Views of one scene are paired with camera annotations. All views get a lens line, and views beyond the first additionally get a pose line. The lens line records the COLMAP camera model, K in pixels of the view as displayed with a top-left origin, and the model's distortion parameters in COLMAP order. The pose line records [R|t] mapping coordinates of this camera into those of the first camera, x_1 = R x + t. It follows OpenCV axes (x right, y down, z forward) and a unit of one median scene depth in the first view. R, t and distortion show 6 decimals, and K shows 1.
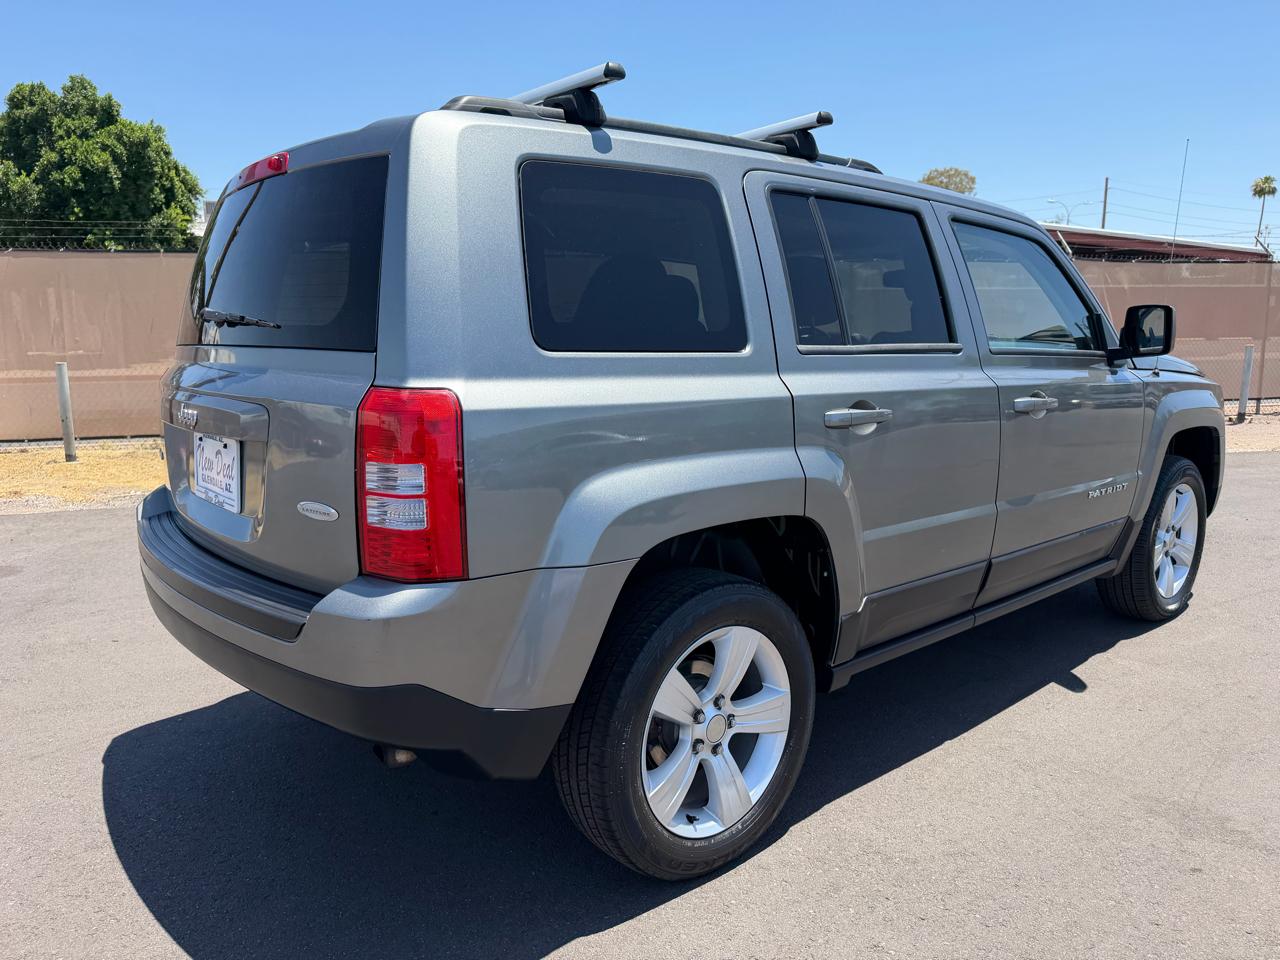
lens RADIAL K [[906.6, 0, 640.0], [0, 906.6, 480.0], [0, 0, 1]] dist [0.044812, -0.057472]
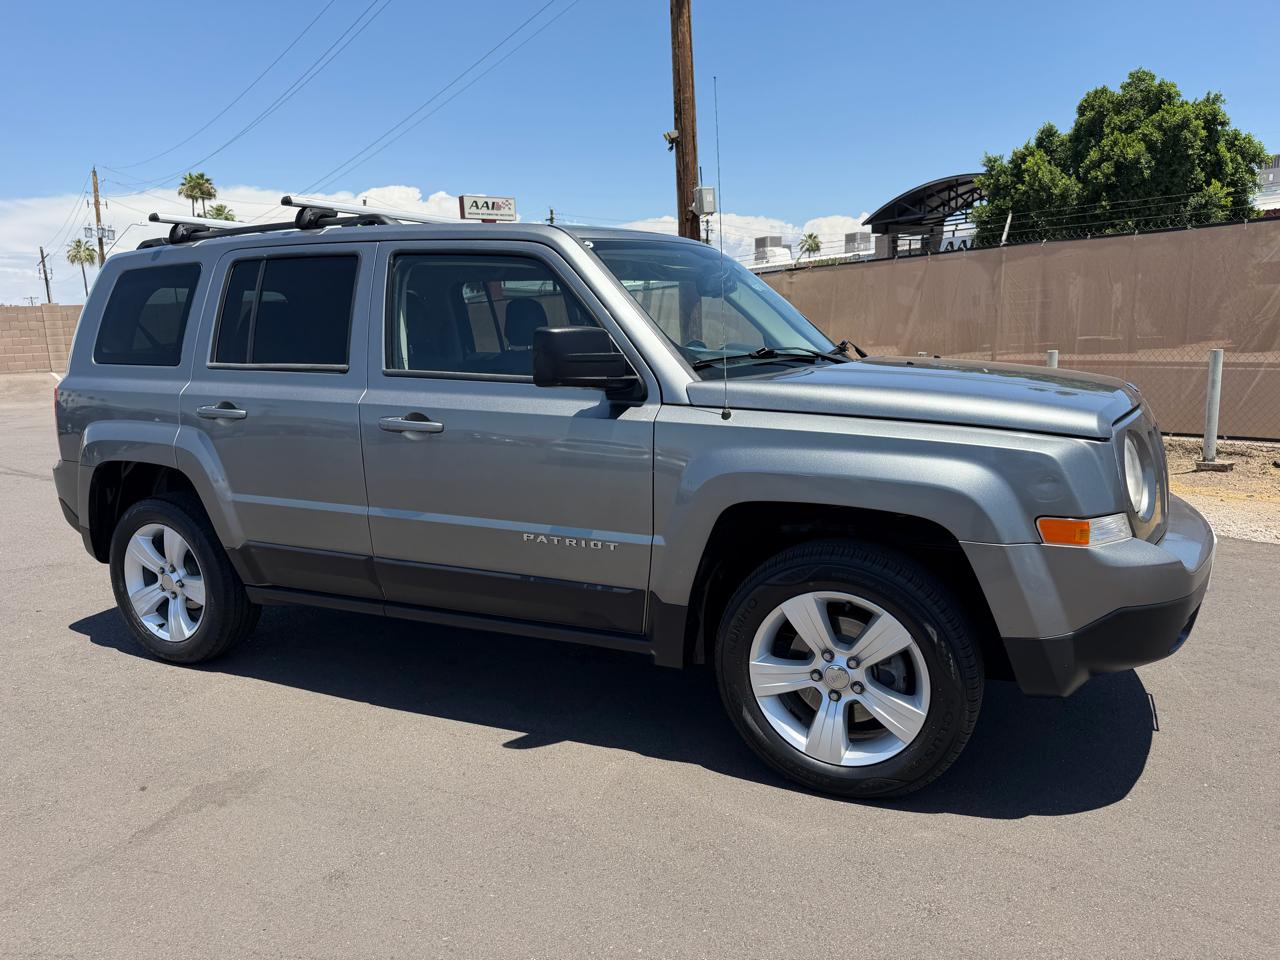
lens RADIAL K [[906.6, 0, 640.0], [0, 906.6, 480.0], [0, 0, 1]] dist [0.044812, -0.057472]
pose [[0.392549, 0.147742, -0.907787, 1.189183], [-0.128987, 0.986102, 0.104711, -0.130757], [0.910641, 0.075988, 0.406150, 0.652867]]
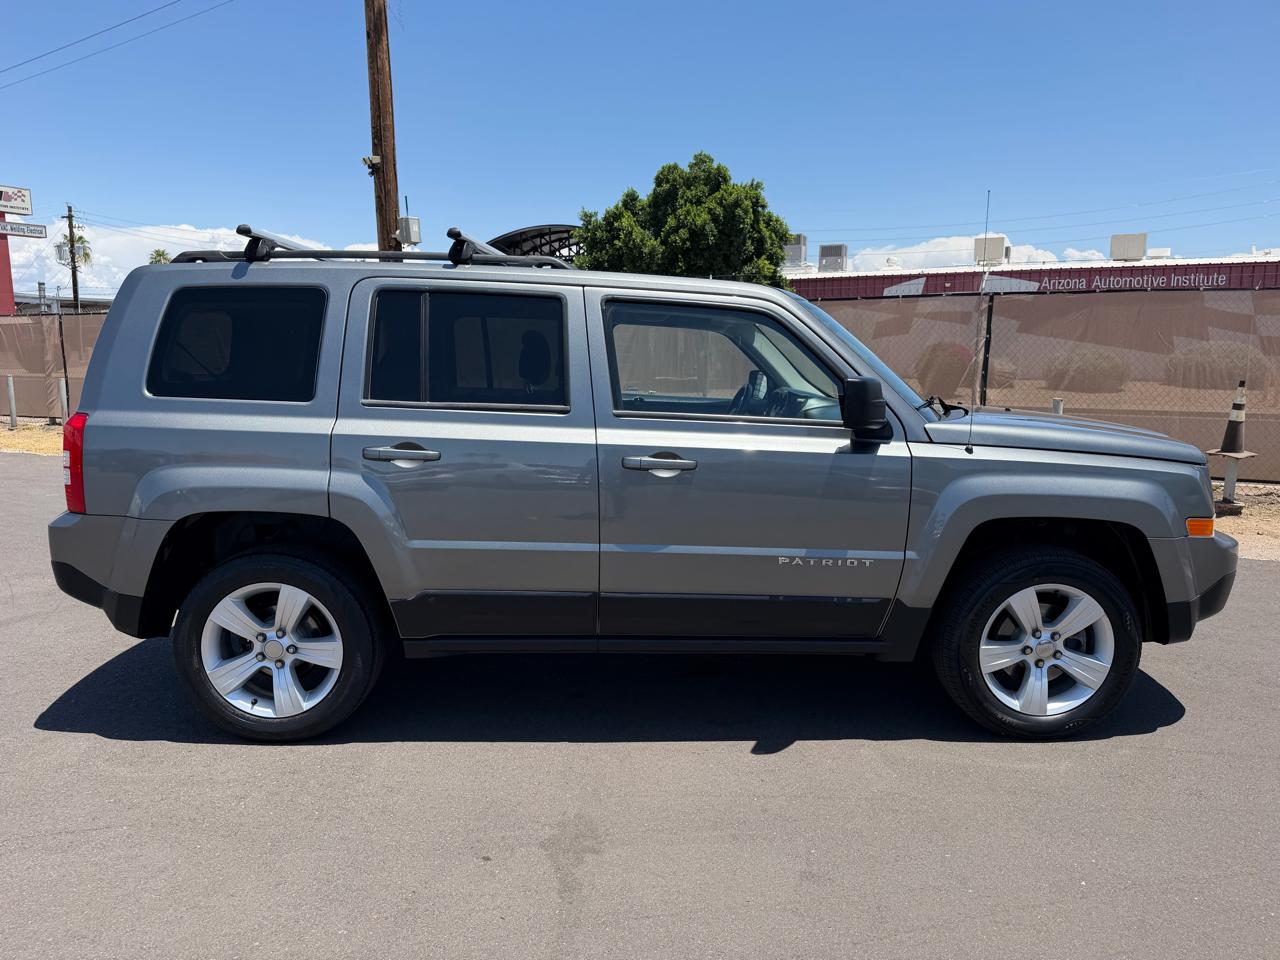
lens RADIAL K [[906.6, 0, 640.0], [0, 906.6, 480.0], [0, 0, 1]] dist [0.044812, -0.057472]
pose [[0.777812, 0.101847, -0.620190, 0.871652], [-0.122131, 0.992465, 0.009810, -0.055972], [0.616516, 0.068114, 0.784390, 0.097581]]
